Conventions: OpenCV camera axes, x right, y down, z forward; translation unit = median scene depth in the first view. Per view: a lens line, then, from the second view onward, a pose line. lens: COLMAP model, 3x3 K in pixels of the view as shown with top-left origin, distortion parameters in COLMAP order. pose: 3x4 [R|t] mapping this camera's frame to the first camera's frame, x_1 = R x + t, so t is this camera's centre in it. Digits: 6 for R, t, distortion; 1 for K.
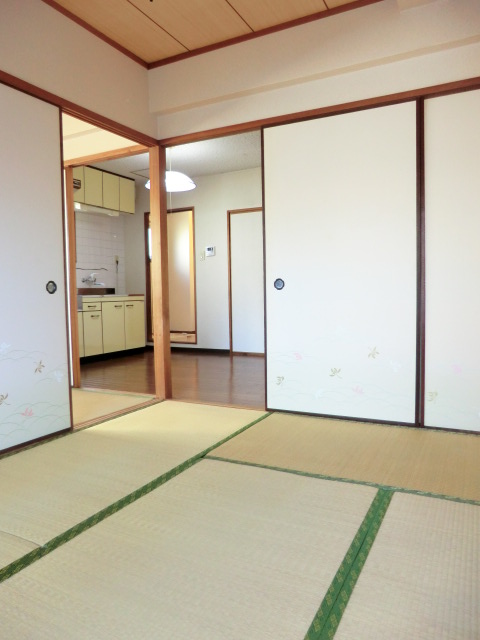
lens RADIAL K [[459.3, 0, 240.0], [0, 459.3, 313.6], [0, 0, 1]] dist [-0.009788, 0.014158]
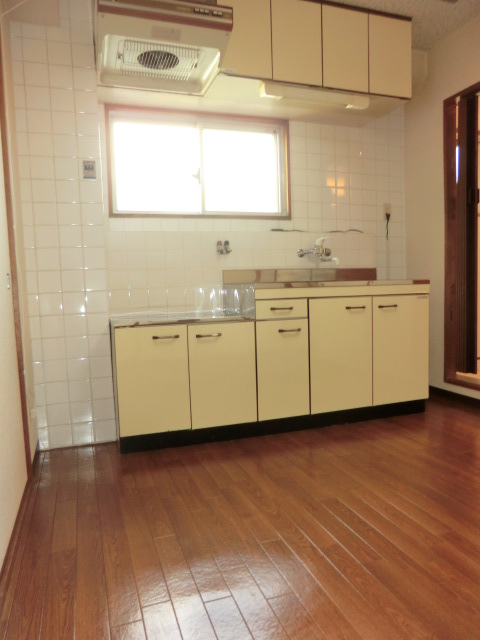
lens RADIAL K [[459.3, 0, 234.9], [0, 459.3, 305.4], [0, 0, 1]] dist [-0.009788, 0.014158]
pose [[0.721329, 0.024667, -0.692153, -0.041683], [-0.017860, 0.999696, 0.017014, -0.022197], [0.692362, 0.000089, 0.721550, 0.568940]]
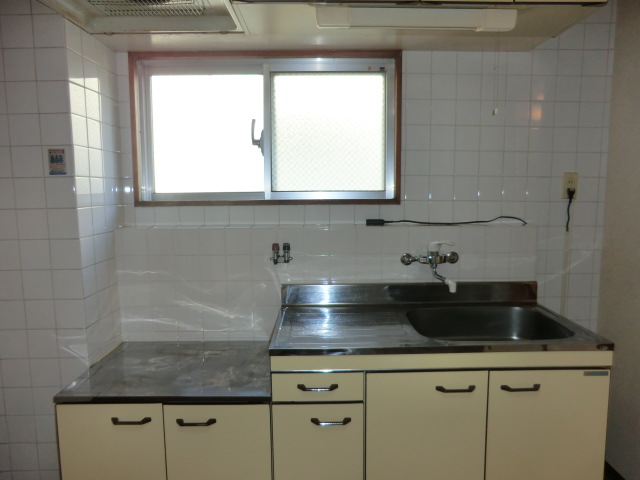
lens RADIAL K [[459.3, 0, 322.6], [0, 459.3, 237.7], [0, 0, 1]] dist [-0.009788, 0.014158]
pose [[0.480174, 0.101649, -0.871264, -0.081391], [-0.043211, 0.994798, 0.092248, -0.113464], [0.876108, -0.006647, 0.482069, 0.766420]]
